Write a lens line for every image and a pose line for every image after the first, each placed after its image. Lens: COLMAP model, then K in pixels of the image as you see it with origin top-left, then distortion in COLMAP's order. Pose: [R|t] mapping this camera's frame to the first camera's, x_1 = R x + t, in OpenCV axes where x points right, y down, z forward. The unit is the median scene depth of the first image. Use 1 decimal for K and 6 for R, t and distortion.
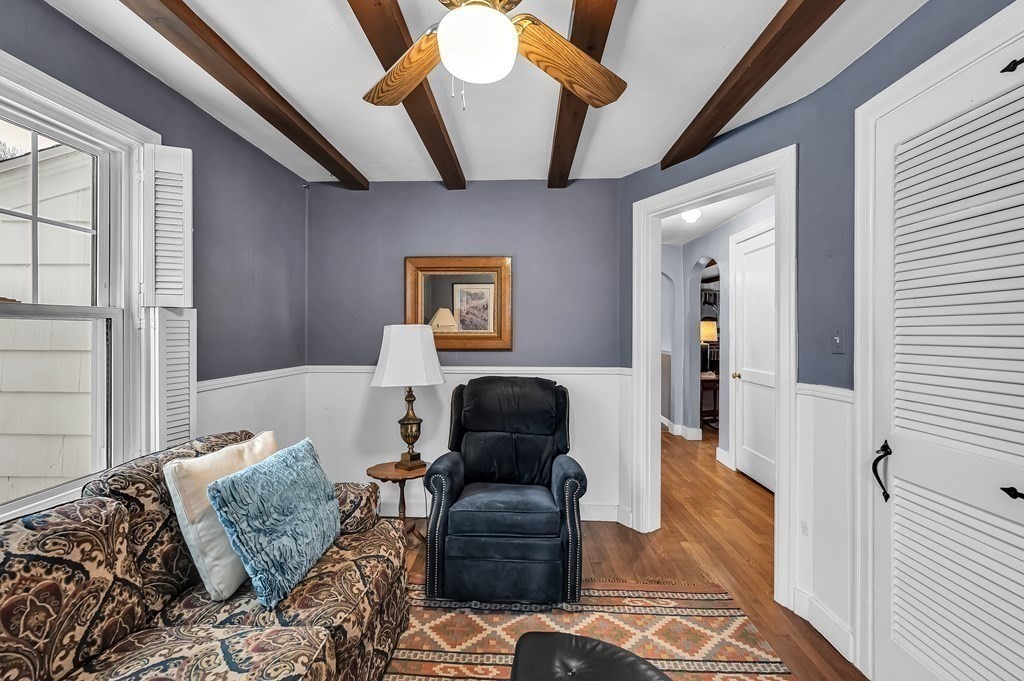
lens RADIAL K [[397.0, 0, 511.0], [0, 397.0, 332.3], [0, 0, 1]] dist [-0.001832, -0.000550]
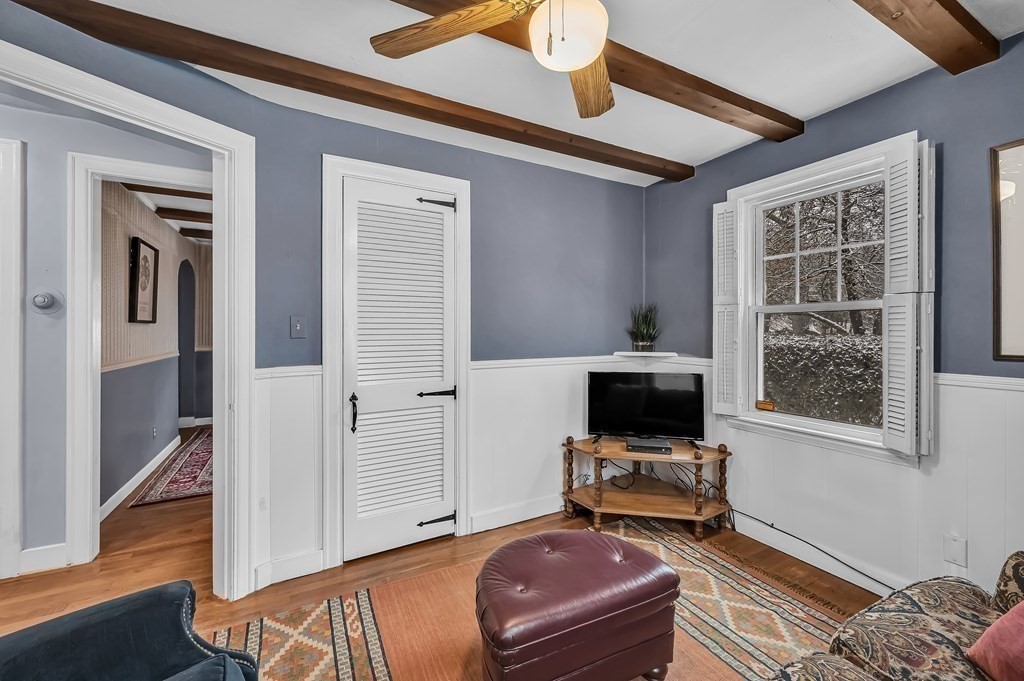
lens RADIAL K [[397.0, 0, 511.0], [0, 397.0, 332.3], [0, 0, 1]] dist [-0.001832, -0.000550]
pose [[-0.476432, -0.003529, 0.879204, -0.593944], [-0.001162, 0.999994, 0.003384, 0.032492], [-0.879211, 0.000591, -0.476433, 1.058122]]
